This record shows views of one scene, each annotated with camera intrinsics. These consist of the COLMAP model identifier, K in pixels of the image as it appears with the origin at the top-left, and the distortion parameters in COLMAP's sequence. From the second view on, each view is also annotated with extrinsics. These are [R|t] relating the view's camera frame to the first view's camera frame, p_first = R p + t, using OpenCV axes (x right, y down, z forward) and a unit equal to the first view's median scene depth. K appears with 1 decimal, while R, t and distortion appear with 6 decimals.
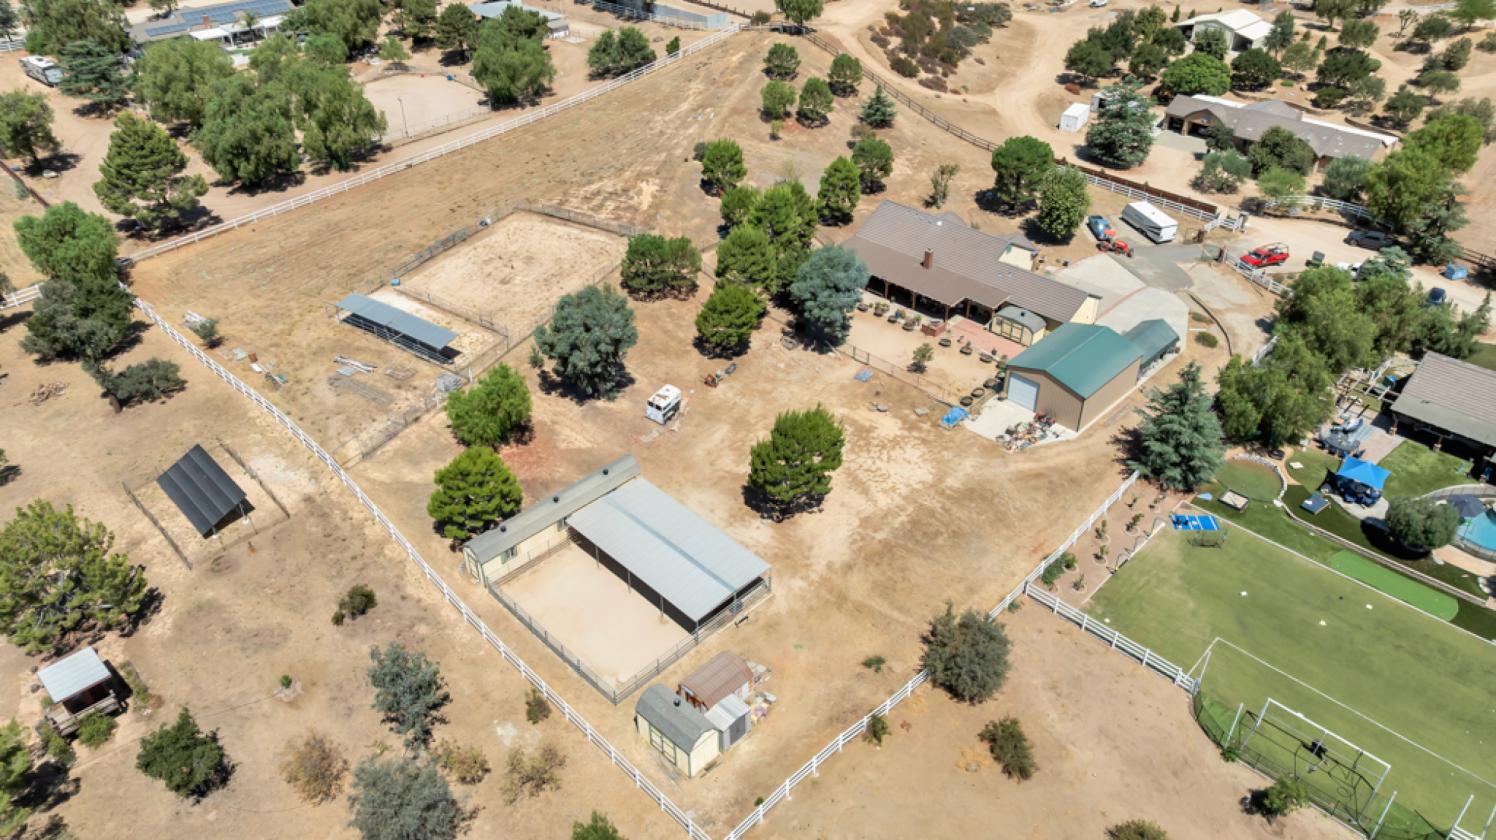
lens RADIAL K [[1048.5, 0, 748.0], [0, 1048.5, 420.0], [0, 0, 1]] dist [0.002943, -0.039981]
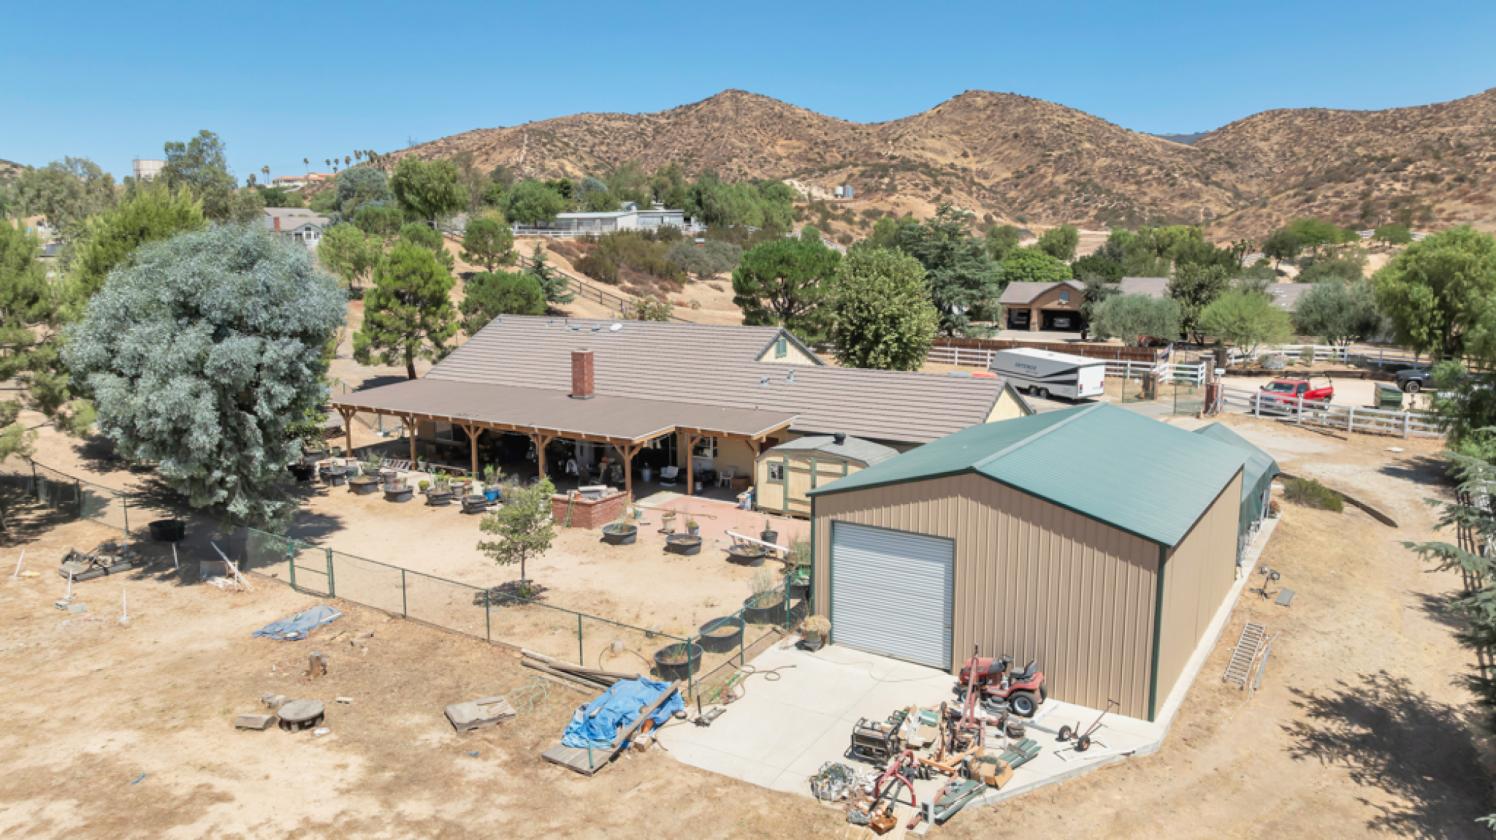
lens RADIAL K [[1048.5, 0, 748.0], [0, 1048.5, 420.0], [0, 0, 1]] dist [0.002943, -0.039981]
pose [[0.978729, -0.028752, 0.203132, 0.178431], [0.112610, 0.902930, -0.414773, 0.035572], [-0.171488, 0.428825, 0.886961, 0.762451]]
